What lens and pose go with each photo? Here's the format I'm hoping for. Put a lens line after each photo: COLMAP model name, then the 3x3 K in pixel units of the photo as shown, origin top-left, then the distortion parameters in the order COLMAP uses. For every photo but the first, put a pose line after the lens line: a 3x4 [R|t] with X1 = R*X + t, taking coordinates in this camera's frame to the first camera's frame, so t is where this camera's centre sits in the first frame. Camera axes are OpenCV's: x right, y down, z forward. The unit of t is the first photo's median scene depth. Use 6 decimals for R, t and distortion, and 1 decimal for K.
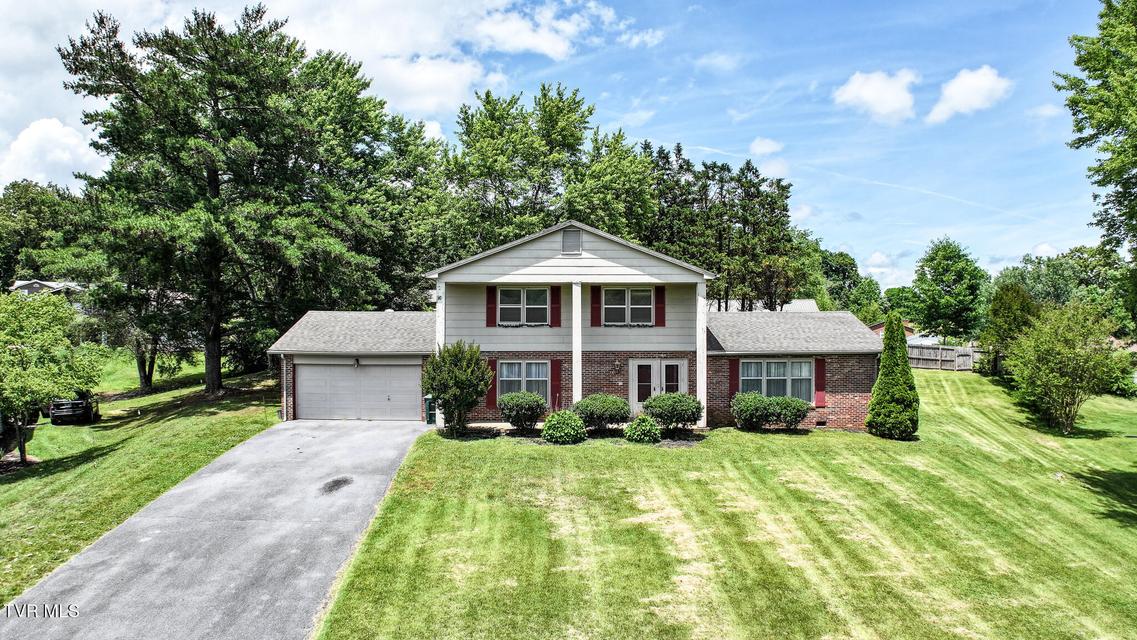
lens RADIAL K [[710.4, 0, 561.9], [0, 710.4, 312.3], [0, 0, 1]] dist [-0.177759, 0.027783]
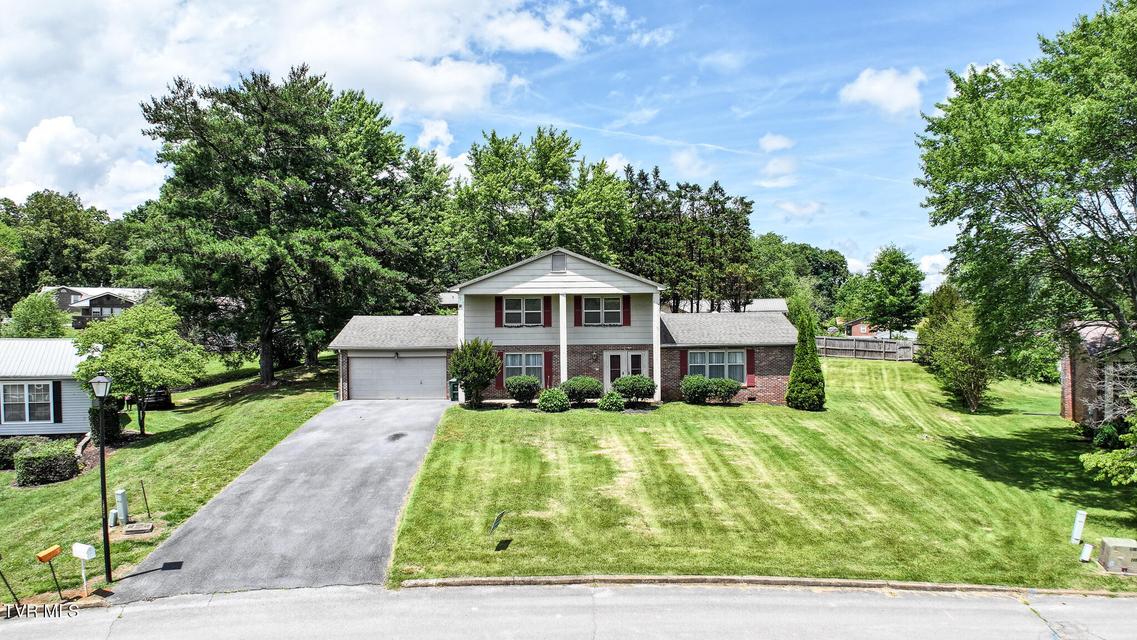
lens RADIAL K [[710.4, 0, 561.9], [0, 710.4, 312.3], [0, 0, 1]] dist [-0.177759, 0.027783]
pose [[0.999958, -0.009148, 0.000132, 0.017529], [0.009148, 0.999952, 0.003485, -0.010755], [-0.000164, -0.003484, 0.999994, -0.319557]]
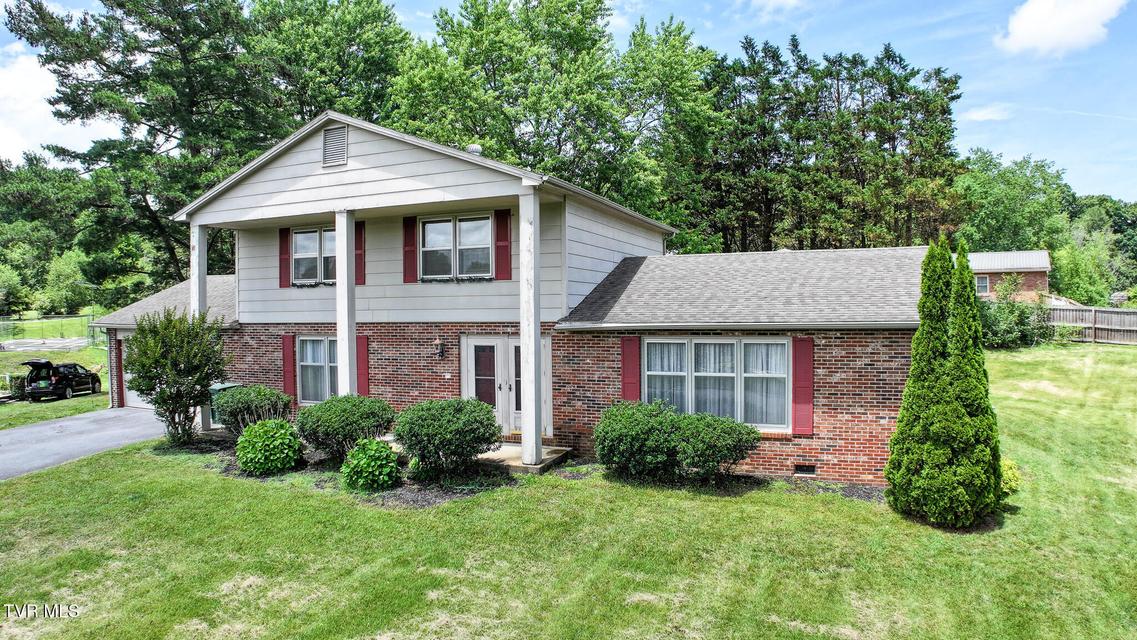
lens RADIAL K [[710.4, 0, 561.9], [0, 710.4, 312.3], [0, 0, 1]] dist [-0.177759, 0.027783]
pose [[0.925704, -0.009375, -0.378132, 0.398351], [0.024912, 0.999033, 0.036218, 0.026702], [0.377427, -0.042948, 0.925043, 0.479160]]
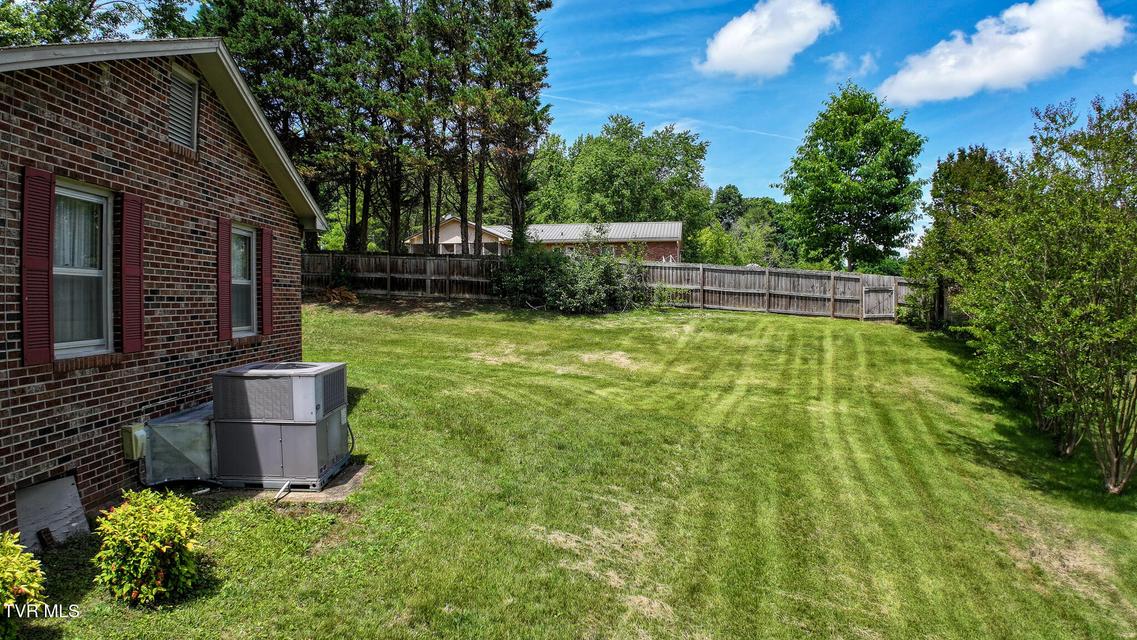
lens RADIAL K [[710.4, 0, 561.9], [0, 710.4, 312.3], [0, 0, 1]] dist [-0.177759, 0.027783]
pose [[0.999391, -0.003642, 0.034715, 0.608818], [0.001899, 0.998743, 0.050089, 0.098034], [-0.034854, -0.049992, 0.998141, 0.854259]]
